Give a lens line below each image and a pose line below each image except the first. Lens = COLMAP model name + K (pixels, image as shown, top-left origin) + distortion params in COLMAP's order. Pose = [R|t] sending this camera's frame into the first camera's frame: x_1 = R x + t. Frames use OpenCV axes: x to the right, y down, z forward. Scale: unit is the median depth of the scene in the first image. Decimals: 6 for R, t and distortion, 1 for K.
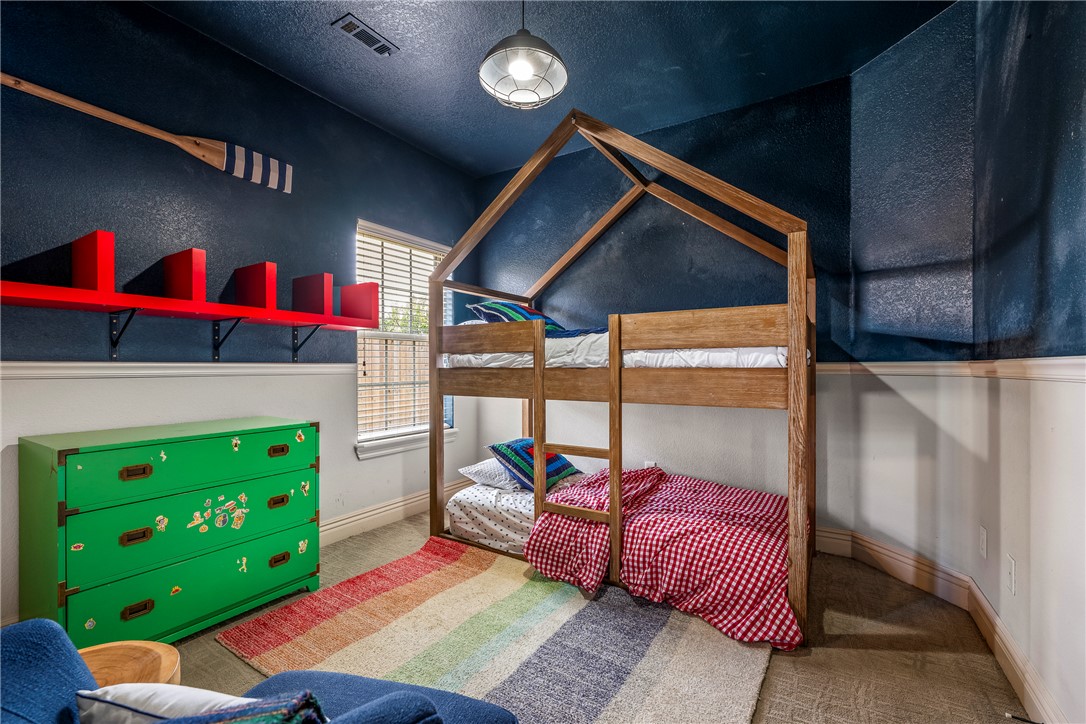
lens RADIAL K [[466.2, 0, 543.0], [0, 466.2, 362.0], [0, 0, 1]] dist [0.000606, -0.000156]
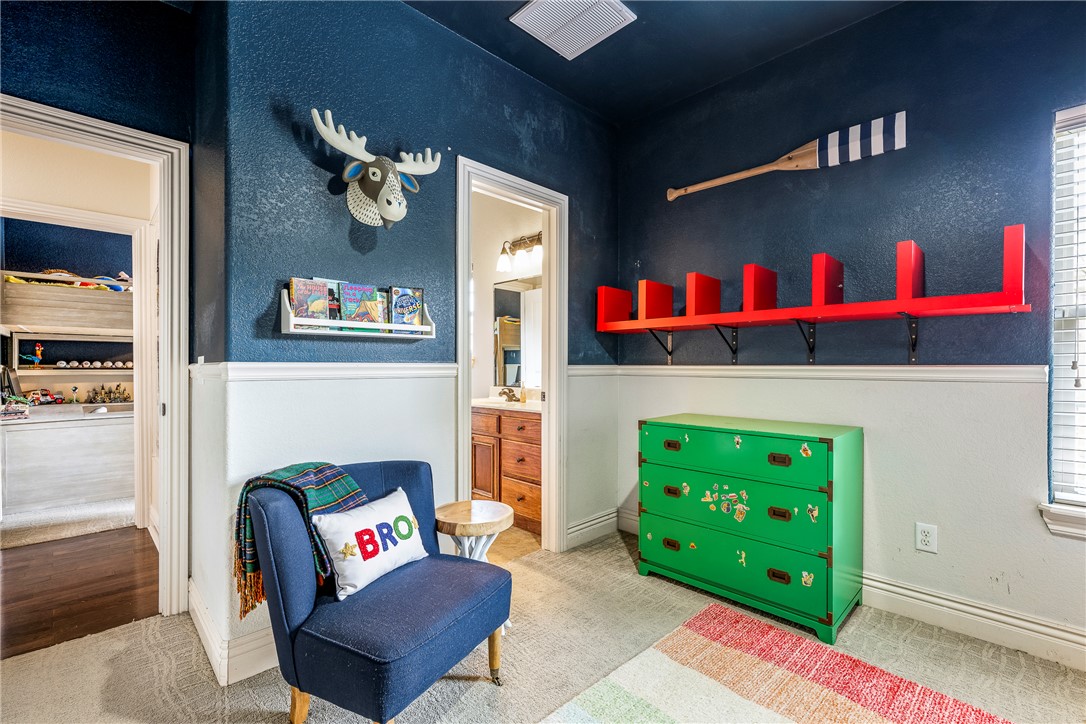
lens RADIAL K [[467.0, 0, 544.2], [0, 467.0, 370.8], [0, 0, 1]] dist [-0.001869, -0.000259]
pose [[-0.235053, 0.003763, -0.971975, 0.473310], [0.005812, 0.999980, 0.002466, 0.007704], [0.971965, -0.005070, -0.235070, 0.800146]]
